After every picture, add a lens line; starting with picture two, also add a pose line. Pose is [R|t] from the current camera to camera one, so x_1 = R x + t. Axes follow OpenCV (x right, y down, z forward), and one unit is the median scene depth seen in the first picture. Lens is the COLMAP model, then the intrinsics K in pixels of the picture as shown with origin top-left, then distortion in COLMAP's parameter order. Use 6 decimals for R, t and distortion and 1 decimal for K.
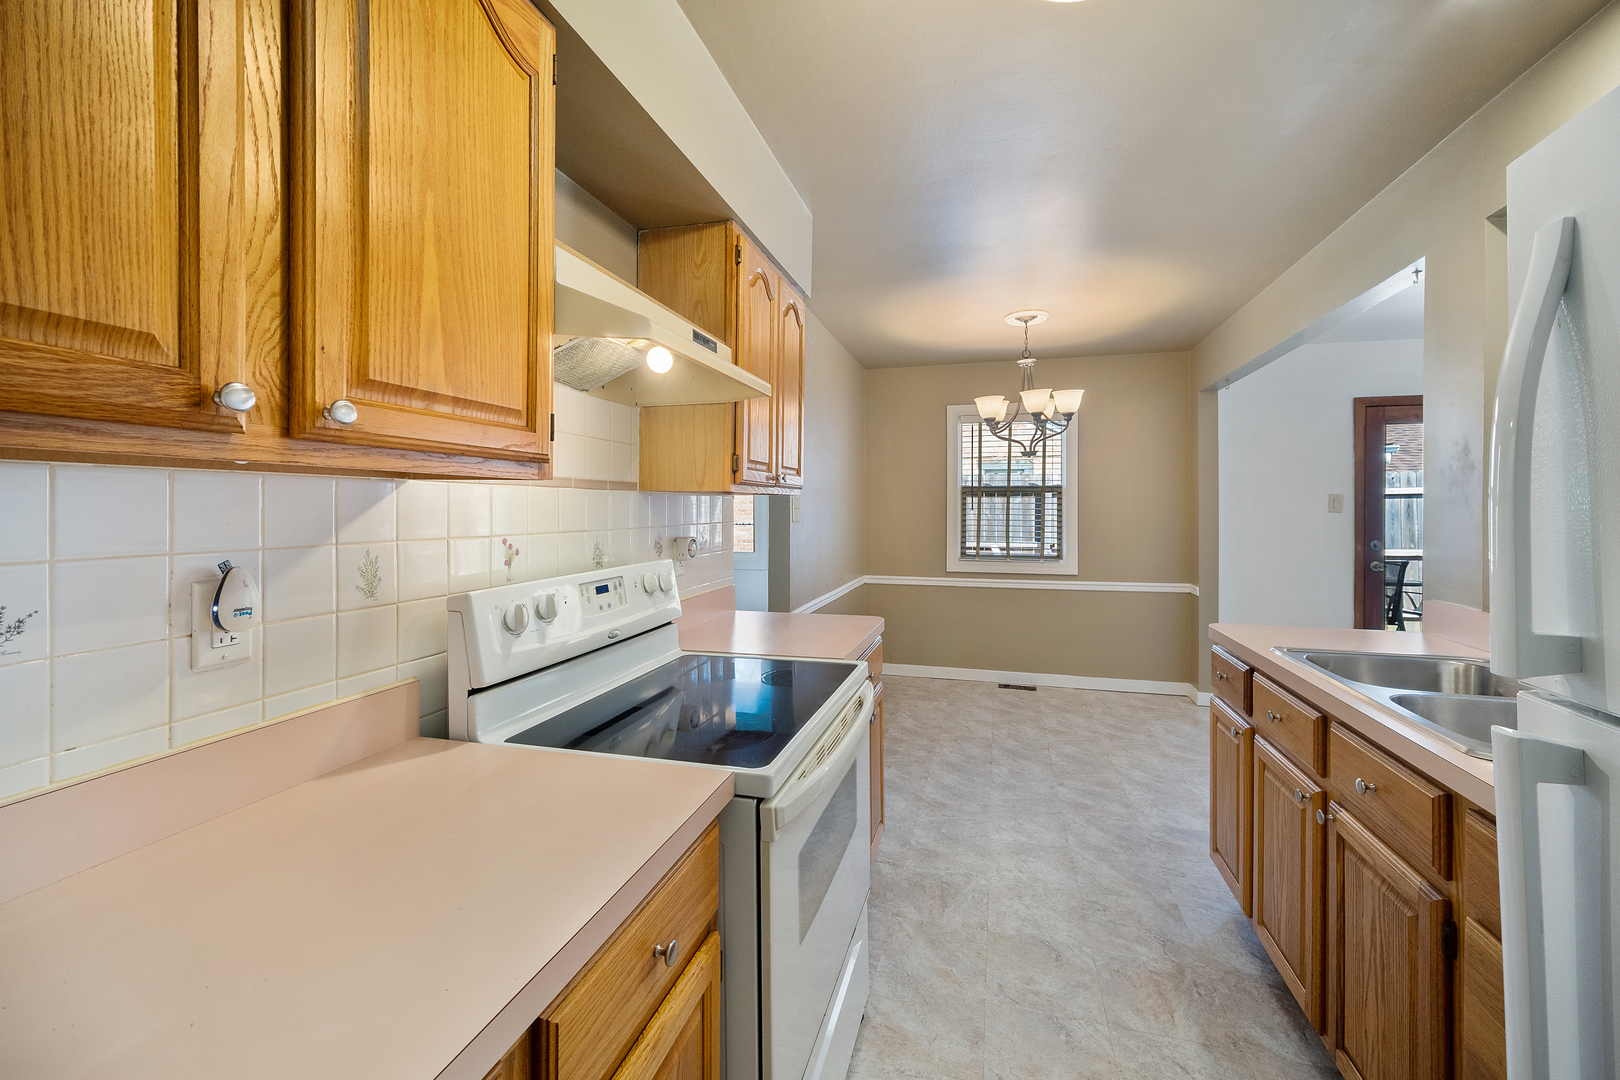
lens RADIAL K [[662.1, 0, 817.9], [0, 662.1, 510.5], [0, 0, 1]] dist [-0.002324, -0.000113]
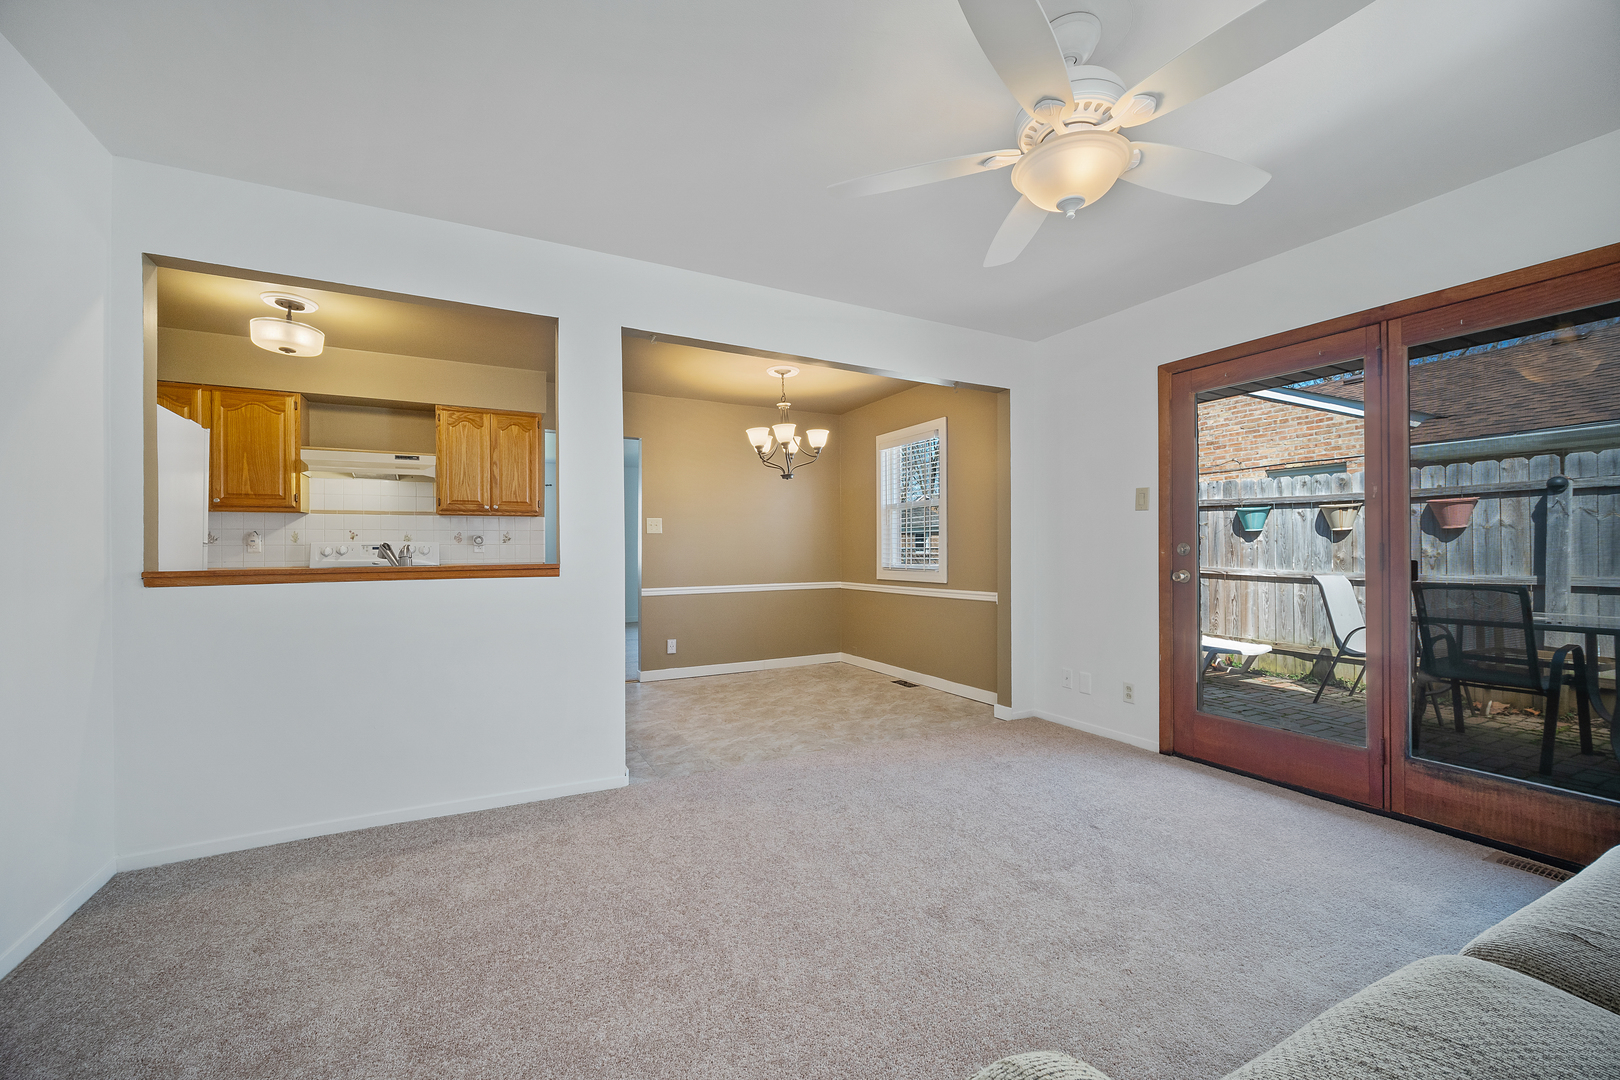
lens RADIAL K [[662.1, 0, 810.6], [0, 662.1, 552.8], [0, 0, 1]] dist [-0.002324, -0.000113]
pose [[0.678730, -0.004993, -0.734371, 1.346681], [0.005405, 0.999984, -0.001804, 0.066524], [0.734368, -0.002745, 0.678746, 0.179056]]
